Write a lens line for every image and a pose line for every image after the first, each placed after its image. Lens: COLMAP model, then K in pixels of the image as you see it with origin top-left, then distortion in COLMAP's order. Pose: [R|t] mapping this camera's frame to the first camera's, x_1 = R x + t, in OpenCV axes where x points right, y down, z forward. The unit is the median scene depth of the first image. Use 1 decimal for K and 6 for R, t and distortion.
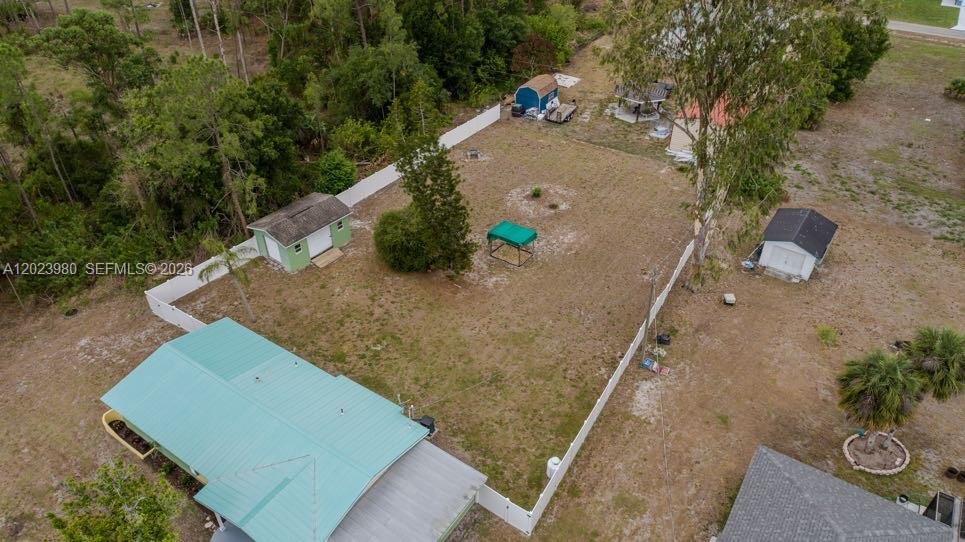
lens RADIAL K [[653.4, 0, 481.3], [0, 653.4, 271.0], [0, 0, 1]] dist [-0.015333, 0.016514]
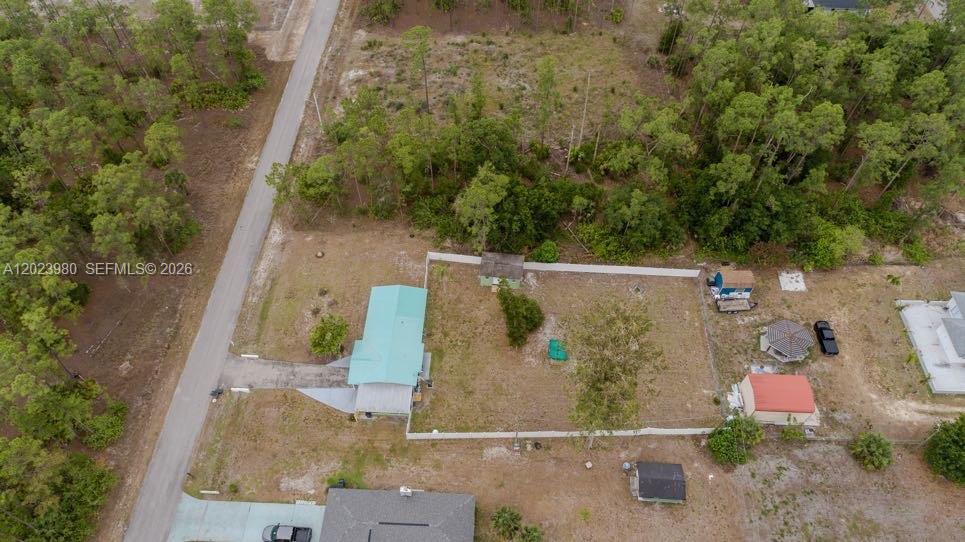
lens RADIAL K [[653.4, 0, 481.3], [0, 653.4, 271.0], [0, 0, 1]] dist [-0.015333, 0.016514]
pose [[0.521193, 0.679102, -0.516893, 0.760708], [-0.504547, 0.733665, 0.455156, -0.981353], [0.688324, 0.023573, 0.725020, -0.507150]]
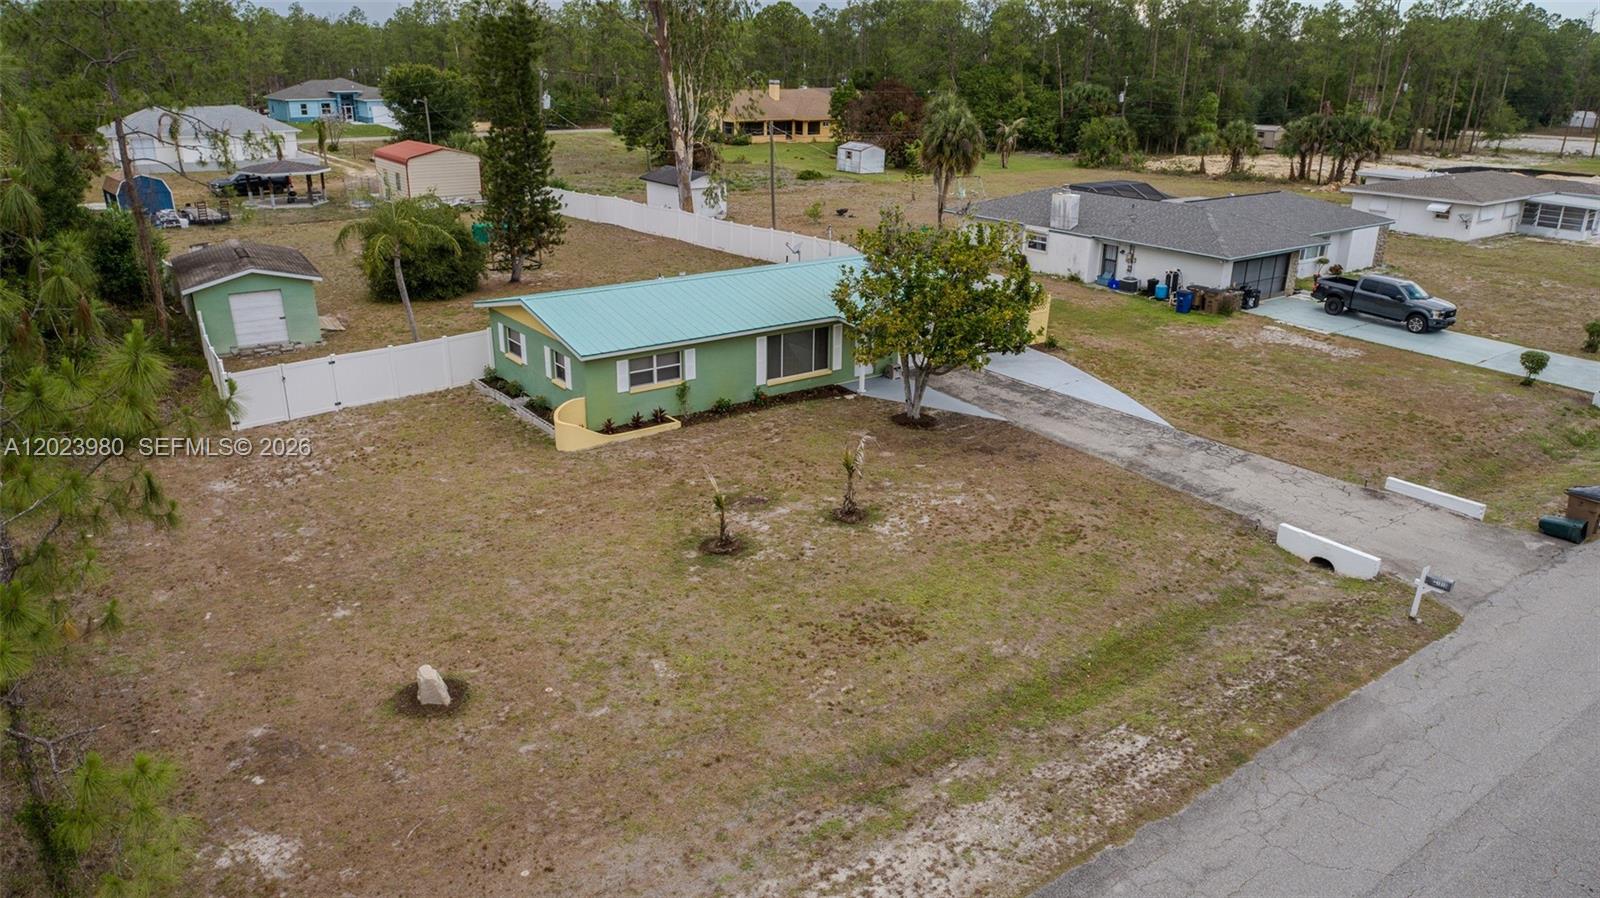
lens RADIAL K [[1083.4, 0, 798.1], [0, 1083.4, 449.0], [0, 0, 1]] dist [-0.015333, 0.016514]
pose [[0.335166, -0.327193, 0.883521, -0.955196], [0.543880, 0.832925, 0.102134, 0.191588], [-0.769324, 0.446297, 0.457121, 0.361941]]
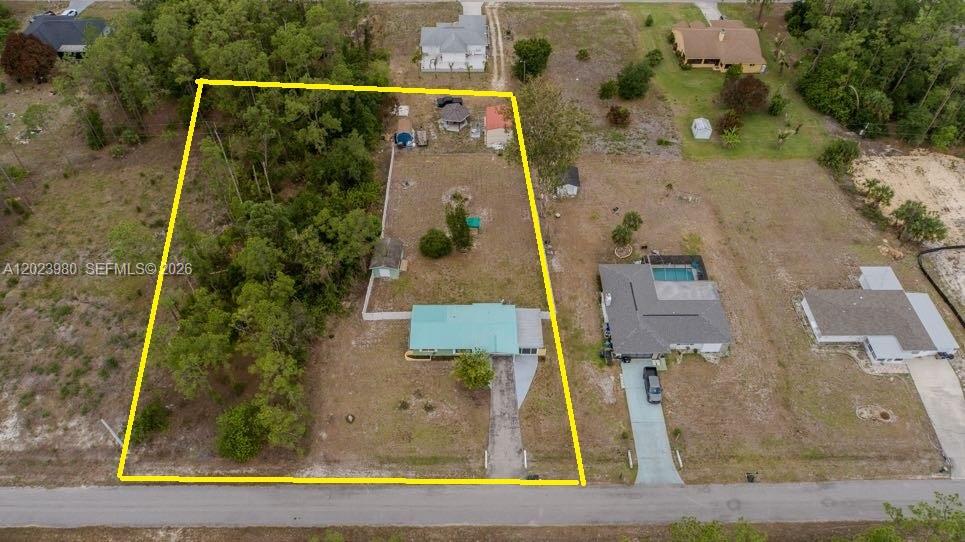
lens RADIAL K [[653.4, 0, 481.3], [0, 653.4, 271.0], [0, 0, 1]] dist [-0.015333, 0.016514]
pose [[0.824286, -0.420607, 0.379001, -0.898748], [0.329101, 0.900650, 0.283763, -0.565658], [-0.460700, -0.109172, 0.880816, -1.108857]]
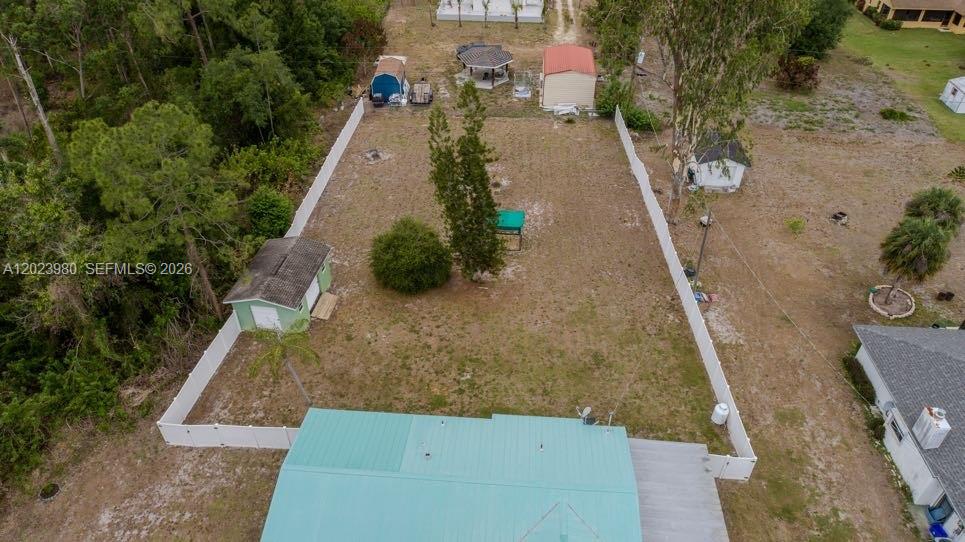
lens RADIAL K [[653.4, 0, 481.3], [0, 653.4, 271.0], [0, 0, 1]] dist [-0.015333, 0.016514]
pose [[0.867294, -0.306665, 0.392120, -0.395832], [0.291837, 0.951377, 0.098557, -0.093164], [-0.403278, 0.028957, 0.914619, 0.132781]]
